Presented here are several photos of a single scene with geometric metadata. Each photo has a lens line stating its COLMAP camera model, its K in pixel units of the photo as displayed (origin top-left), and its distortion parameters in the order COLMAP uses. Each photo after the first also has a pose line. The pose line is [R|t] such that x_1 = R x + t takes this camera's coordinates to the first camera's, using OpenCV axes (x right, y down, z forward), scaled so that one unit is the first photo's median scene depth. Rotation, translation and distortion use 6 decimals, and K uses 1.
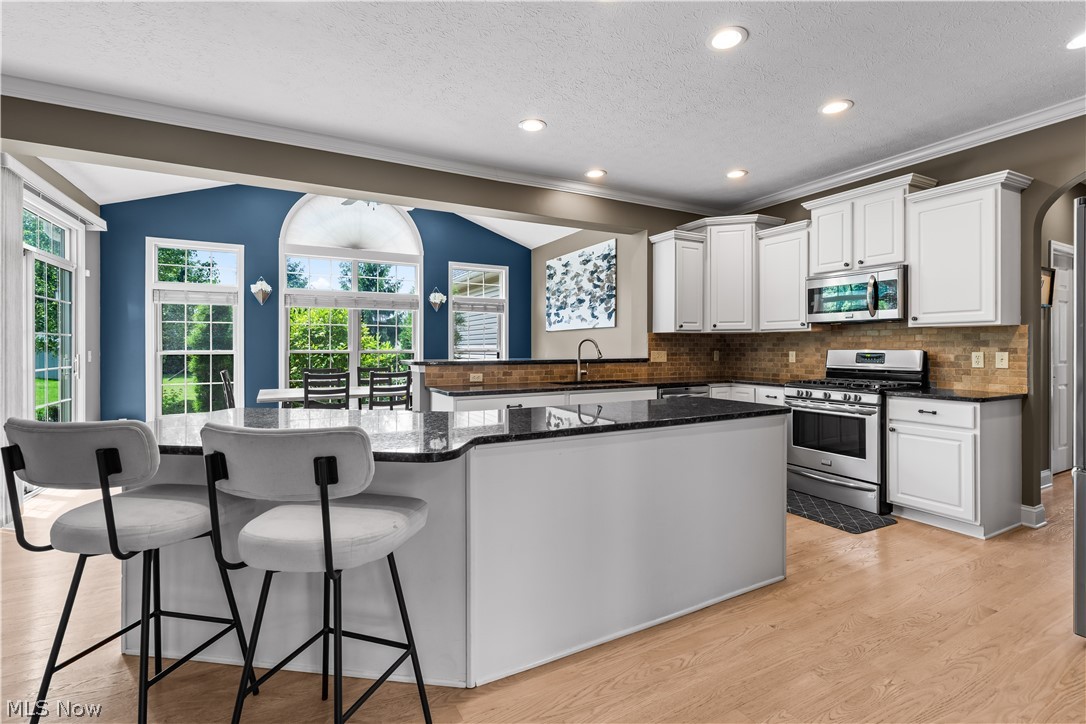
lens RADIAL K [[493.7, 0, 542.2], [0, 493.7, 347.2], [0, 0, 1]] dist [-0.004096, -0.000296]
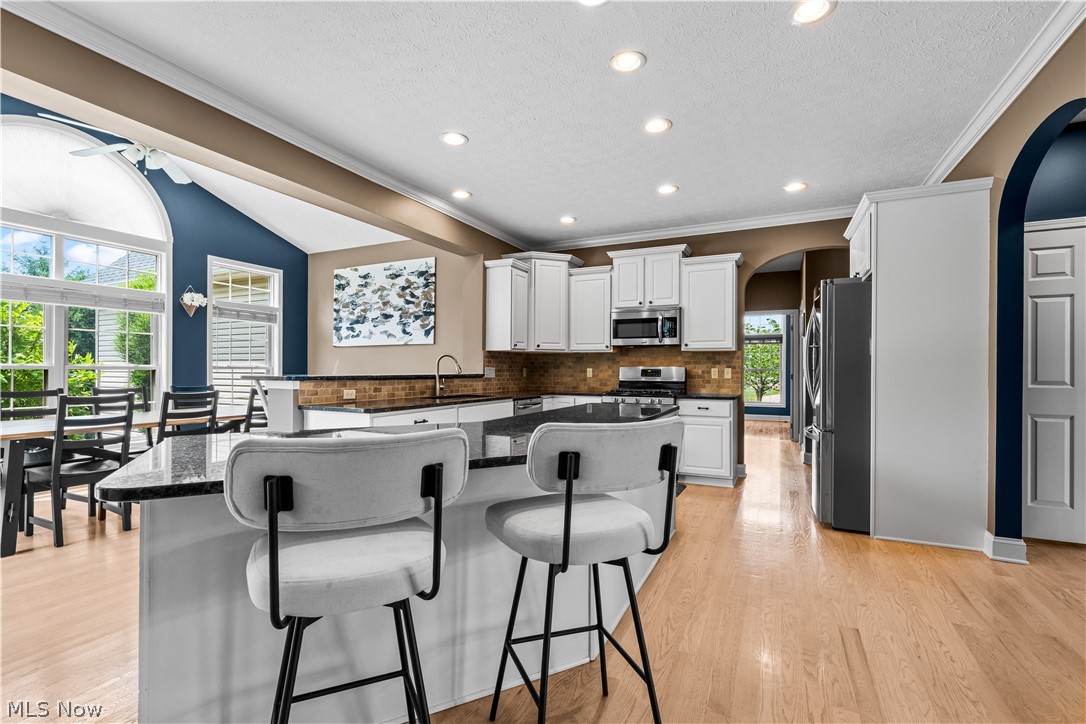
lens RADIAL K [[493.7, 0, 540.4], [0, 493.7, 368.5], [0, 0, 1]] dist [-0.004096, -0.000296]
pose [[0.807298, 0.006414, 0.590109, -0.335191], [-0.005545, 0.999979, -0.003283, 0.013817], [-0.590118, -0.000622, 0.807317, 0.063799]]
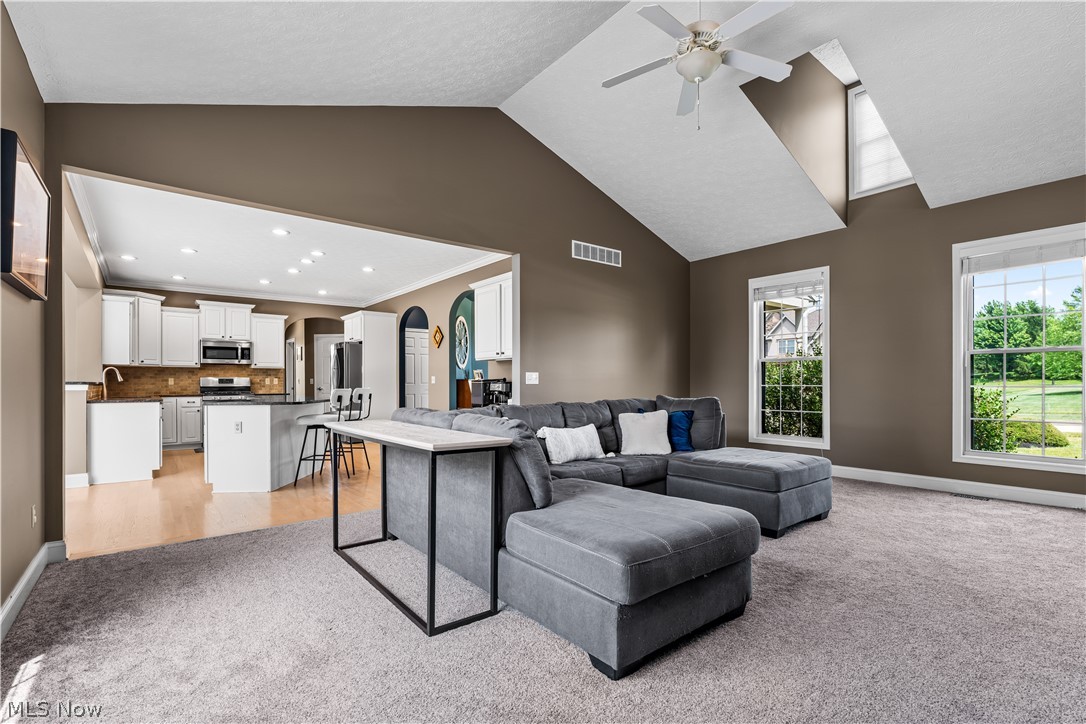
lens RADIAL K [[493.7, 0, 543.2], [0, 493.7, 378.1], [0, 0, 1]] dist [-0.004096, -0.000296]
pose [[-0.174009, 0.014808, 0.984633, -1.441477], [0.006051, 0.999884, -0.013968, 0.039919], [-0.984726, 0.003527, -0.174078, 0.012972]]
